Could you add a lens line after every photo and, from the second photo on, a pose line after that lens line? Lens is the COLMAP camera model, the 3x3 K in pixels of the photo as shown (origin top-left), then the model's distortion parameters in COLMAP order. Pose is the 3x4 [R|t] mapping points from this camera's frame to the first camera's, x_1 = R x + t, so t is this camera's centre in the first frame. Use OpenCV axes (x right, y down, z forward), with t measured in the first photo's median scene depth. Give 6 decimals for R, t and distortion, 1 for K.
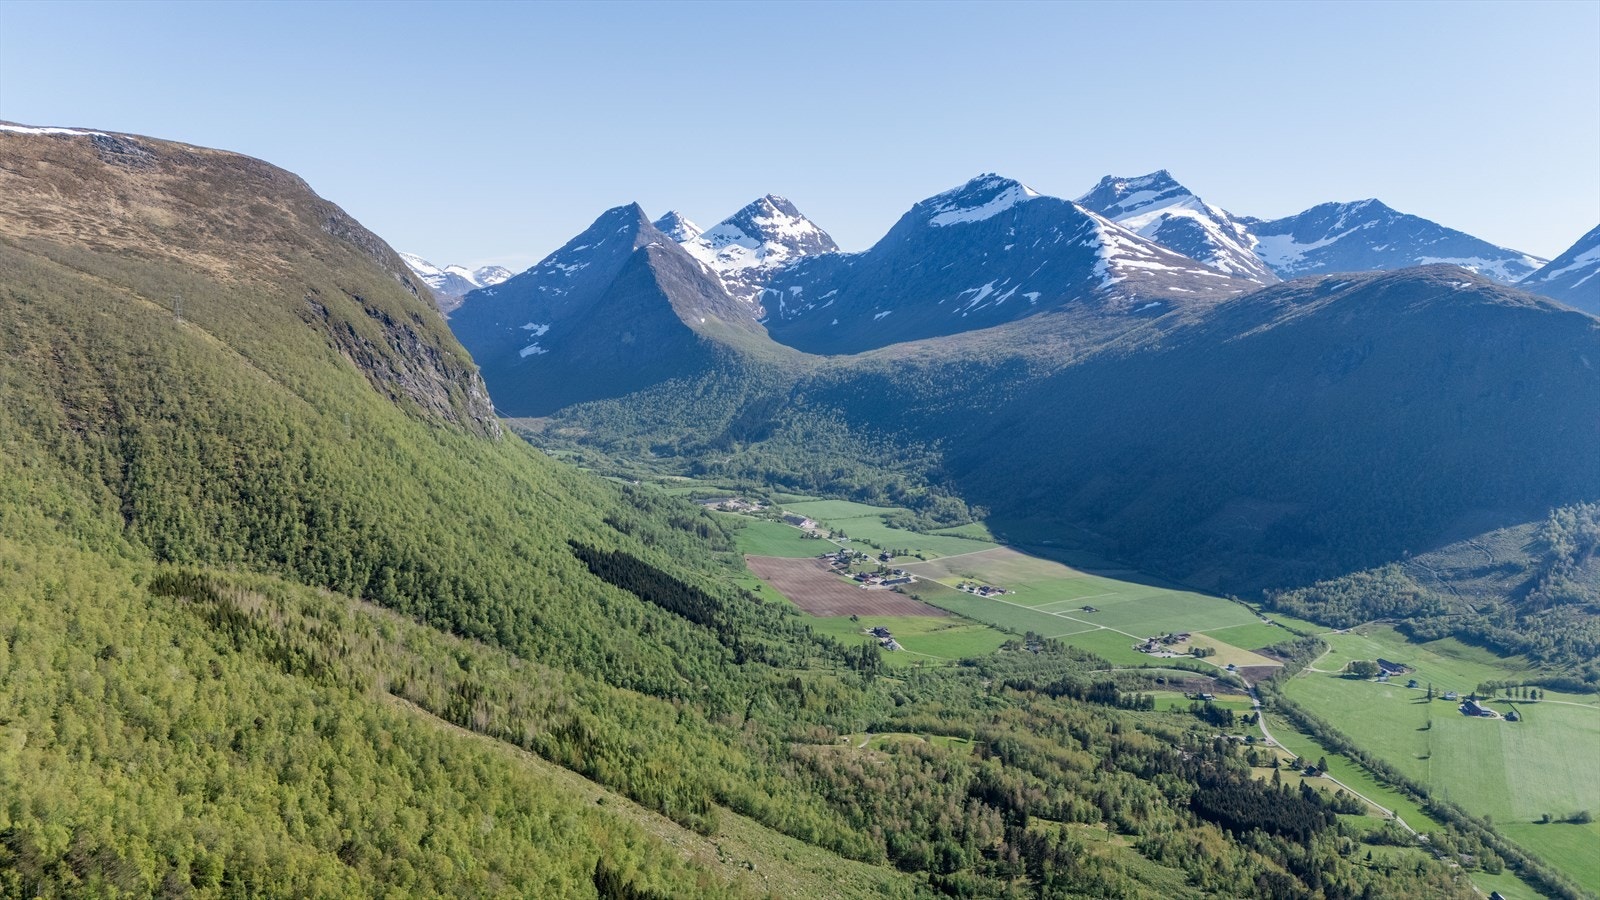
lens RADIAL K [[1164.0, 0, 797.1], [0, 1164.0, 453.2], [0, 0, 1]] dist [0.082629, -0.079219]
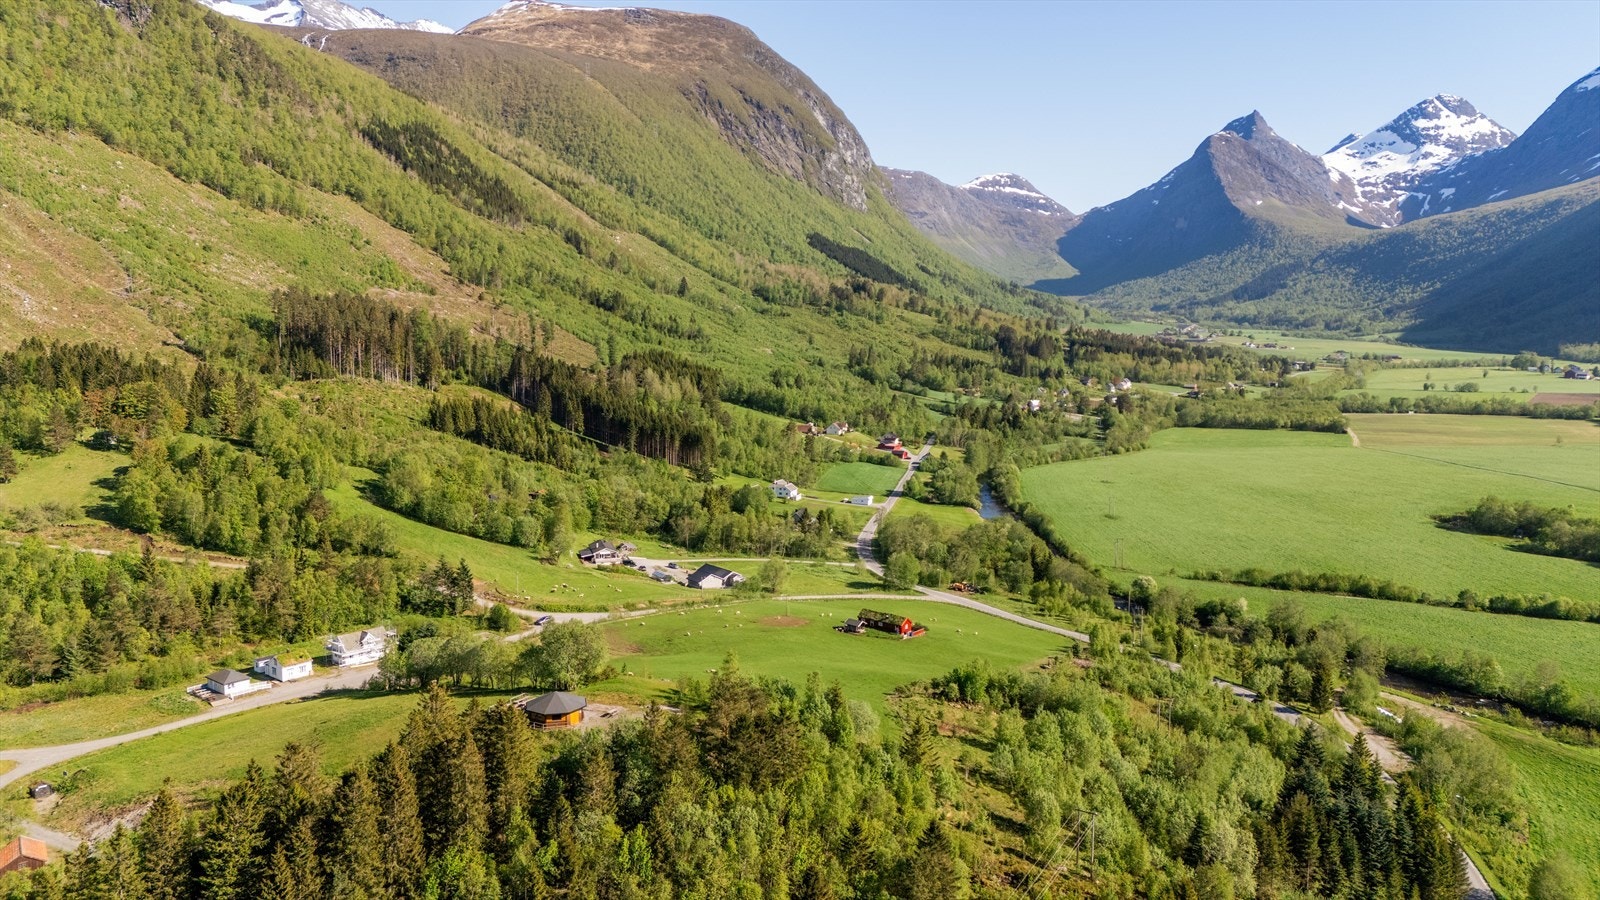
lens RADIAL K [[1164.0, 0, 797.1], [0, 1164.0, 453.2], [0, 0, 1]] dist [0.082629, -0.079219]
pose [[0.803888, 0.074200, -0.590134, 0.191385], [-0.070281, 0.997087, 0.029630, 0.088749], [0.590613, 0.017656, 0.806762, -0.050576]]
